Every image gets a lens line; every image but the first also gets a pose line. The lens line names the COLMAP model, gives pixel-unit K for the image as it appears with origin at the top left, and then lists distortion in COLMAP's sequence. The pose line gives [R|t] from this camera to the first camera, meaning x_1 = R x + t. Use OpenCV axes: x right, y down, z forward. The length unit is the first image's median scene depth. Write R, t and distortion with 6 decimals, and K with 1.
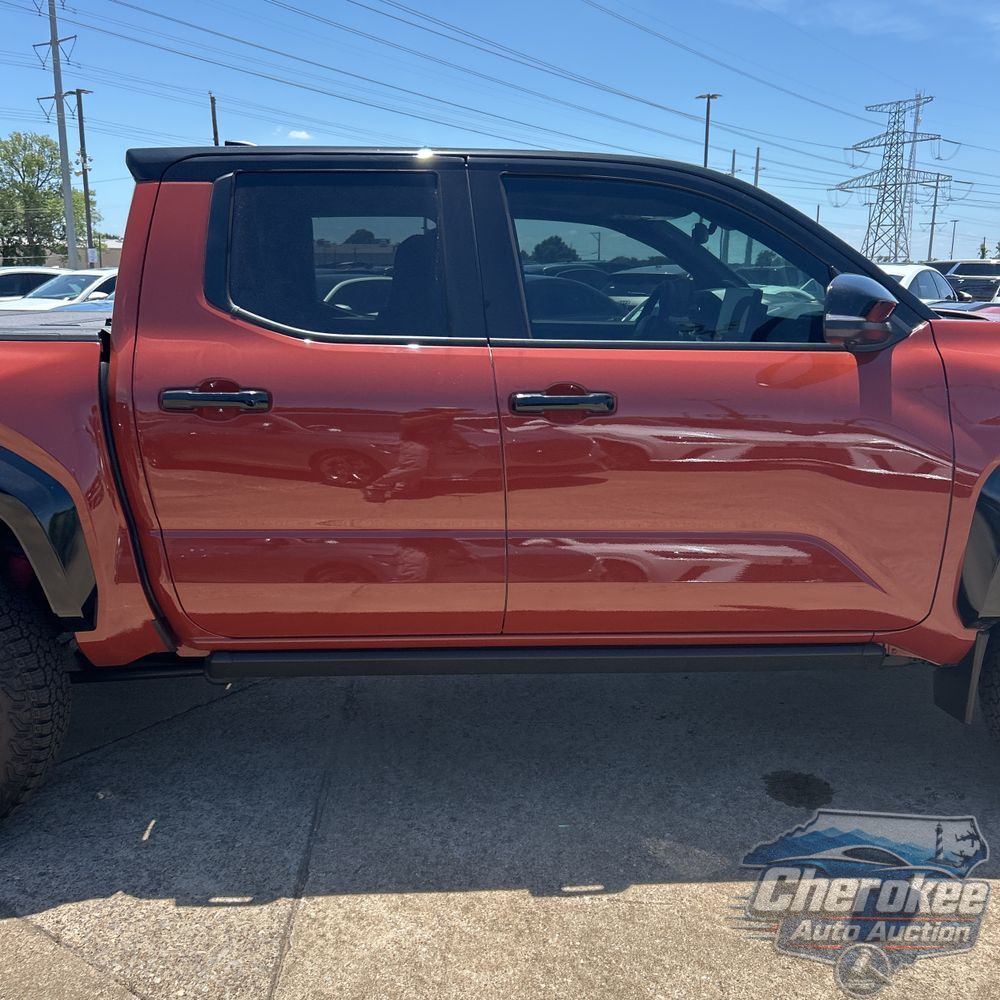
lens RADIAL K [[1011.3, 0, 490.7], [0, 1011.3, 499.2], [0, 0, 1]] dist [0.016261, 0.000000]
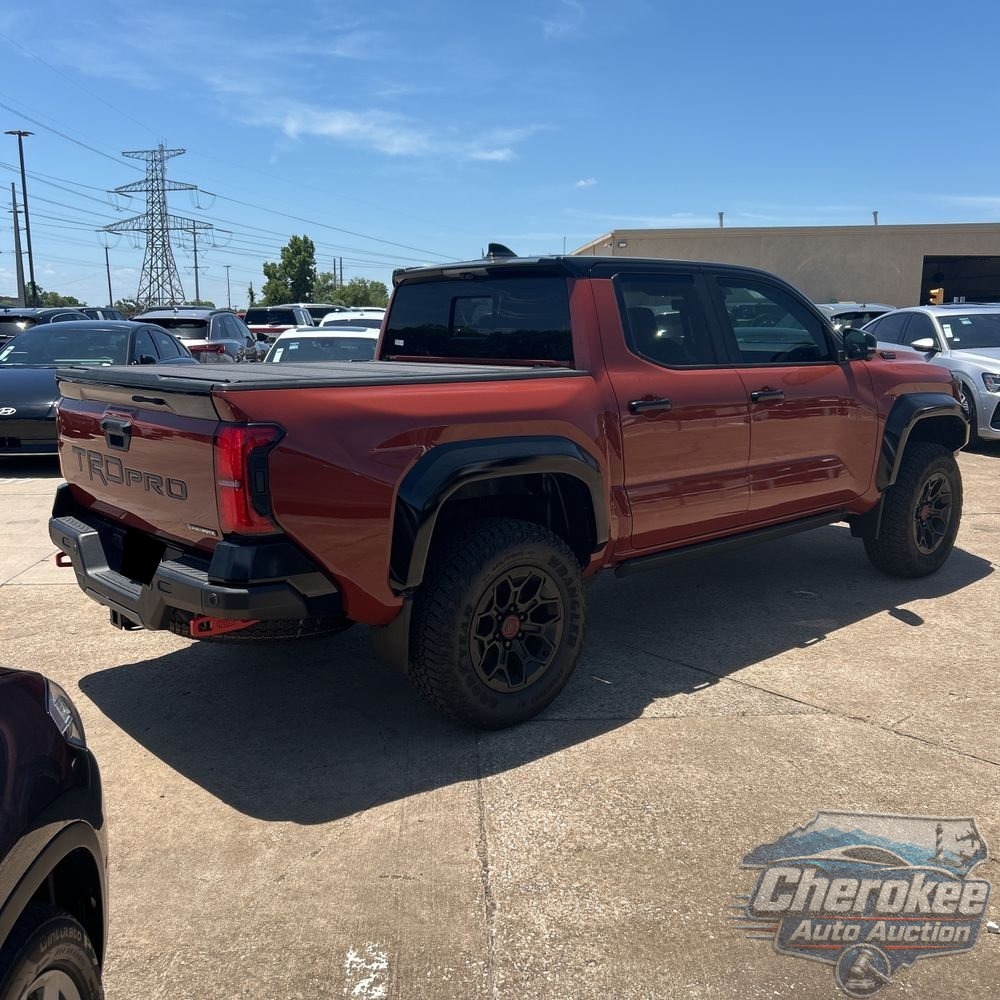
lens RADIAL K [[1011.3, 0, 500.7], [0, 1011.3, 516.0], [0, 0, 1]] dist [0.016261, 0.000000]
pose [[0.767271, -0.124526, 0.629117, -0.288324], [0.138422, 0.990001, 0.027138, -0.000071], [-0.626206, 0.066262, 0.776837, -0.034037]]
